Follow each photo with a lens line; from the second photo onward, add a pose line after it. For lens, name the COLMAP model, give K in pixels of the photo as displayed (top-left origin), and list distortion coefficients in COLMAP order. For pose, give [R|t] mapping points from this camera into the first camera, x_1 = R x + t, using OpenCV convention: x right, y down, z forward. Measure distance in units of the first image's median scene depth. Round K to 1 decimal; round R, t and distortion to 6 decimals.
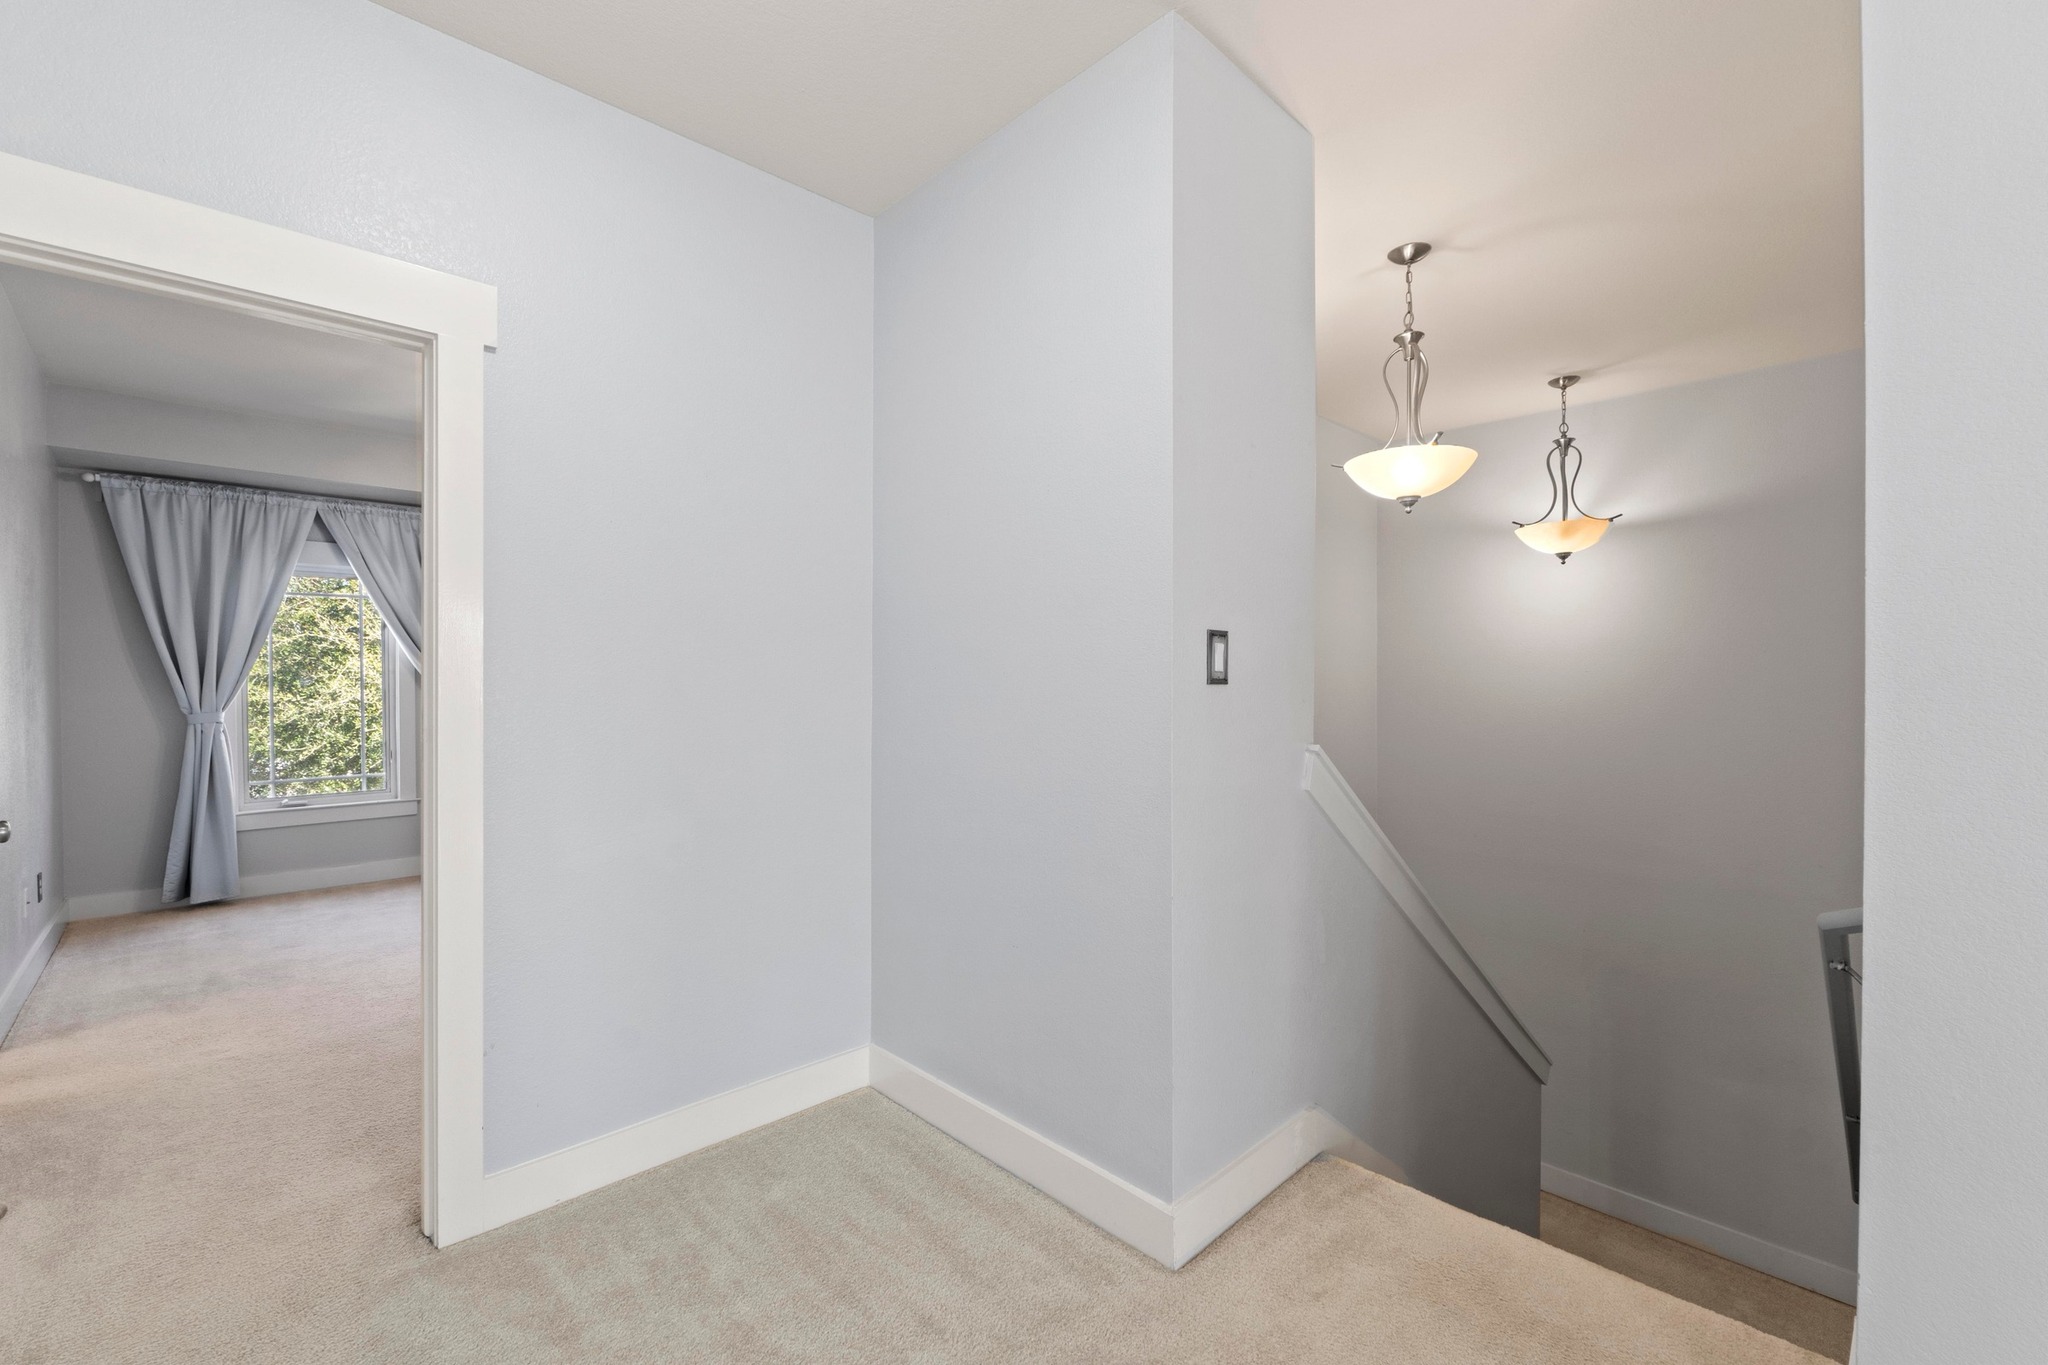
lens RADIAL K [[865.9, 0, 1024.0], [0, 865.9, 682.5], [0, 0, 1]] dist [-0.001443, -0.000208]
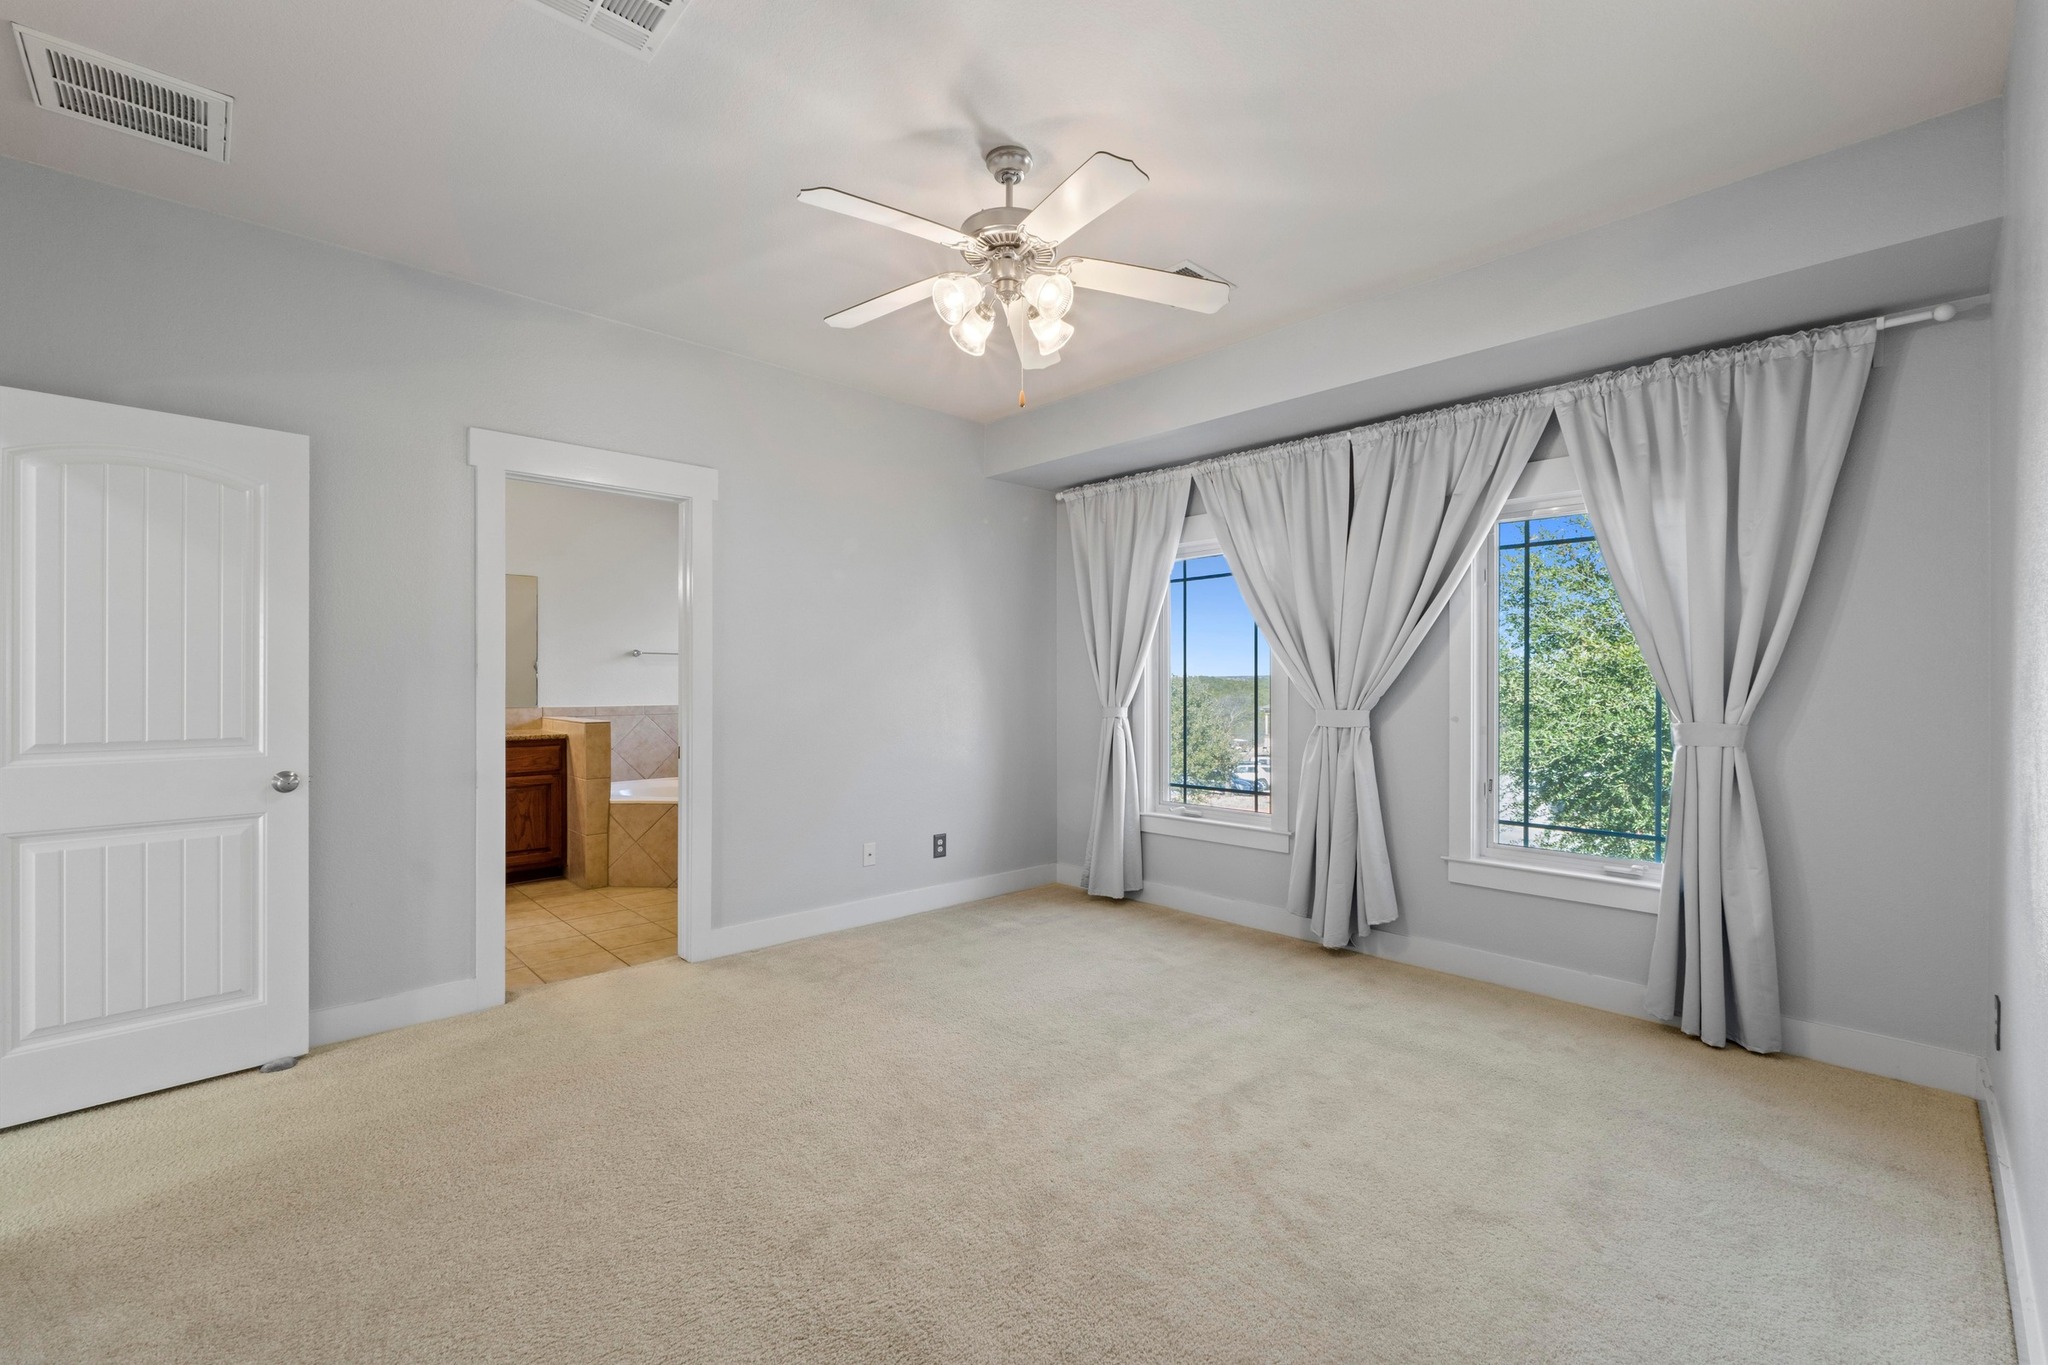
lens RADIAL K [[865.9, 0, 1024.0], [0, 865.9, 682.5], [0, 0, 1]] dist [-0.001443, -0.000208]
pose [[0.005610, -0.001886, -0.999982, 0.051837], [-0.007583, 0.999969, -0.001928, 0.009464], [0.999956, 0.007594, 0.005595, 0.879816]]
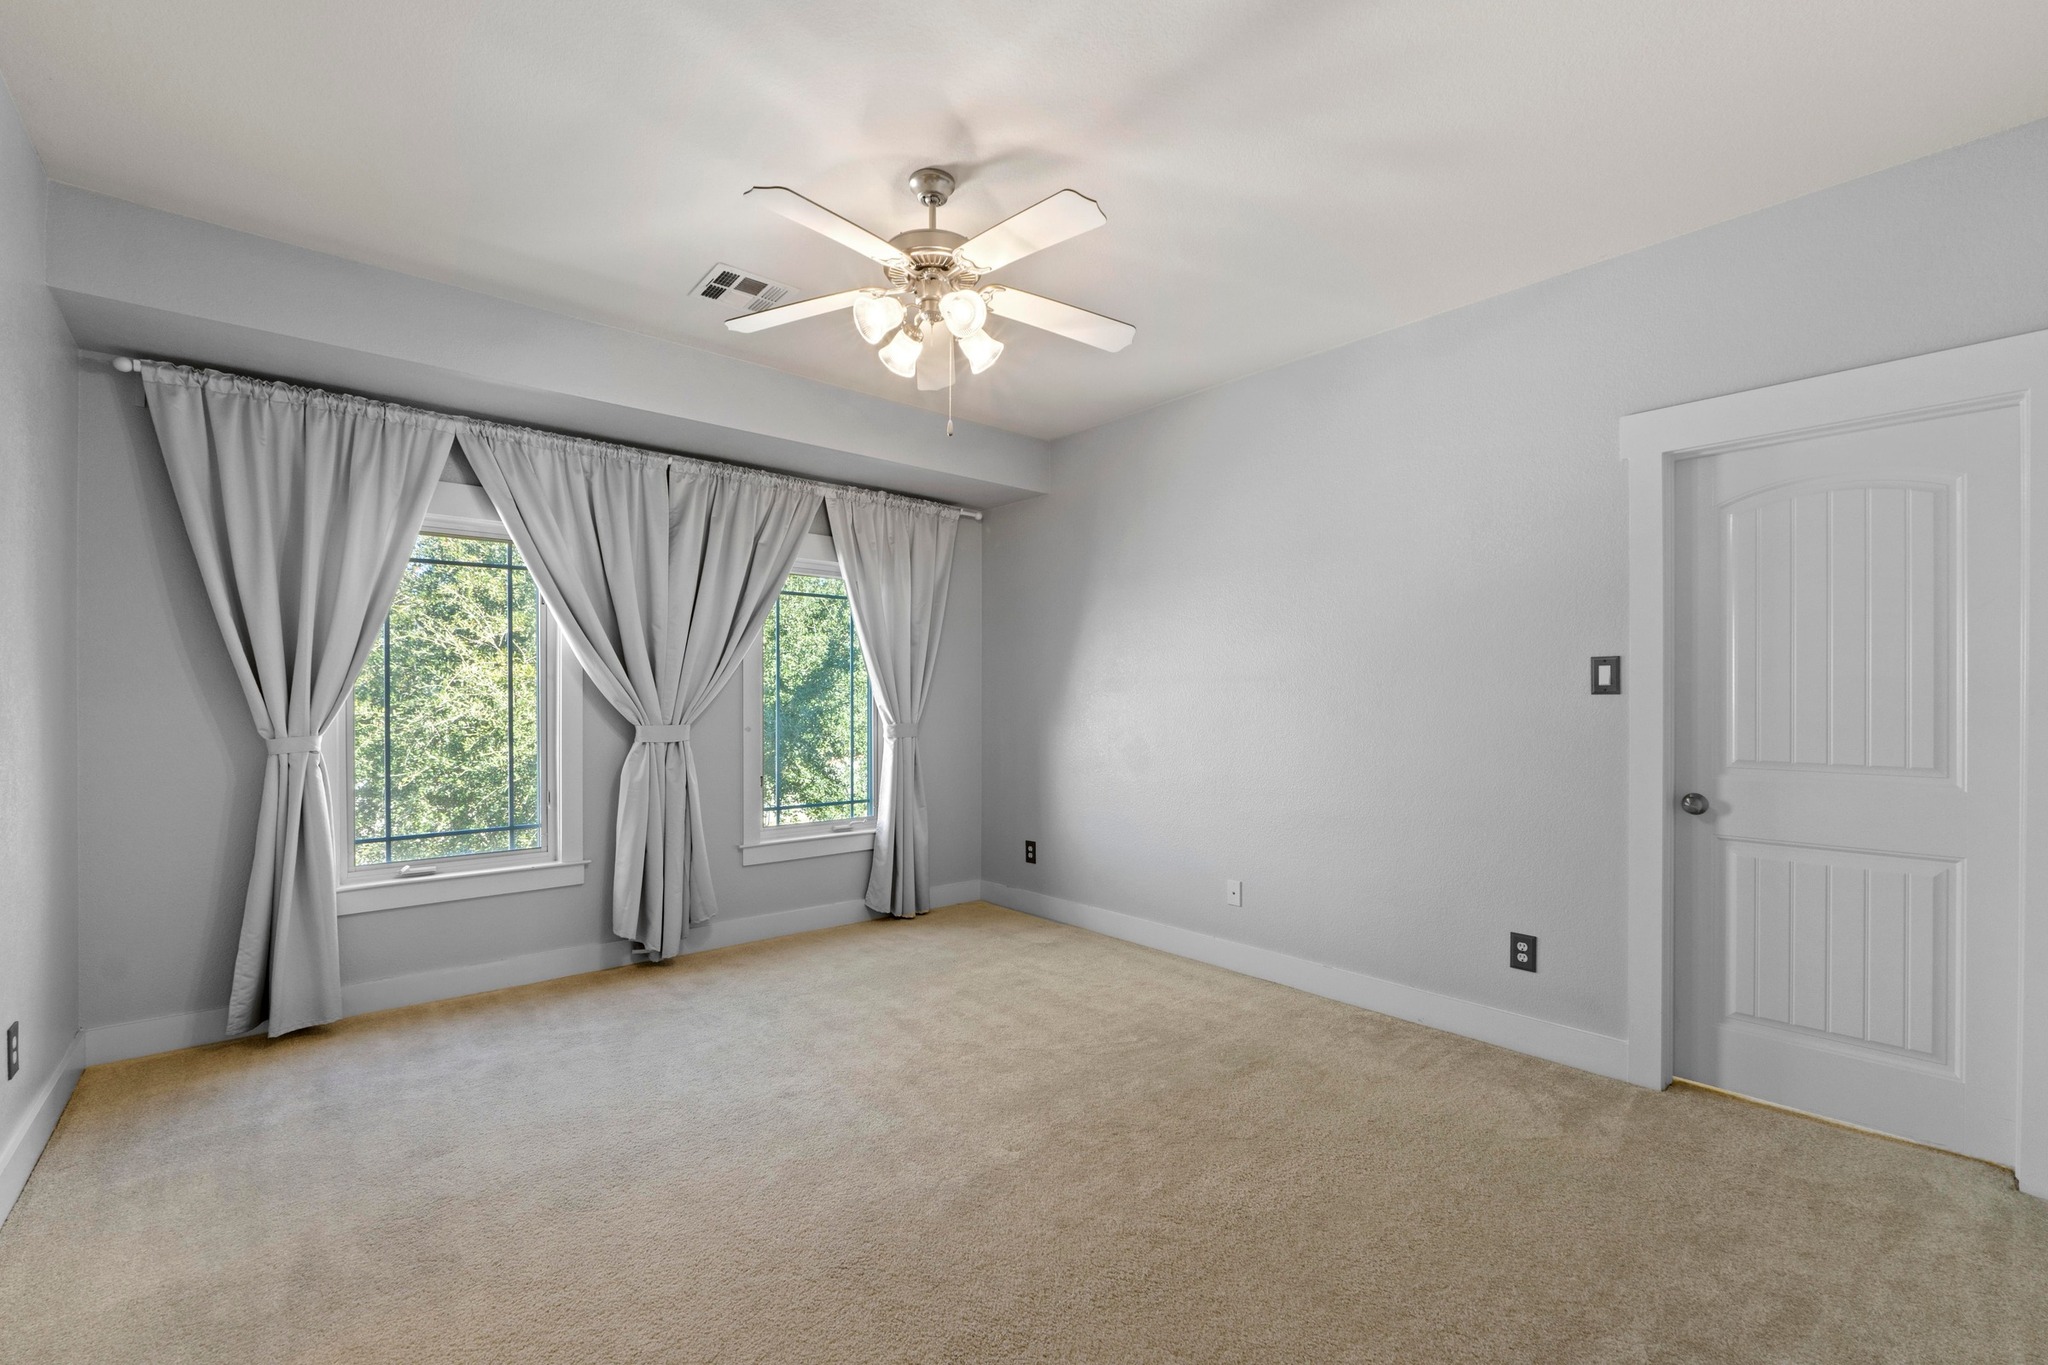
lens RADIAL K [[864.3, 0, 1025.7], [0, 864.3, 690.6], [0, 0, 1]] dist [-0.002511, -0.000653]
pose [[0.998749, 0.001931, -0.049966, -0.362598], [-0.002460, 0.999942, -0.010524, 0.005762], [0.049943, 0.010634, 0.998695, 0.376976]]
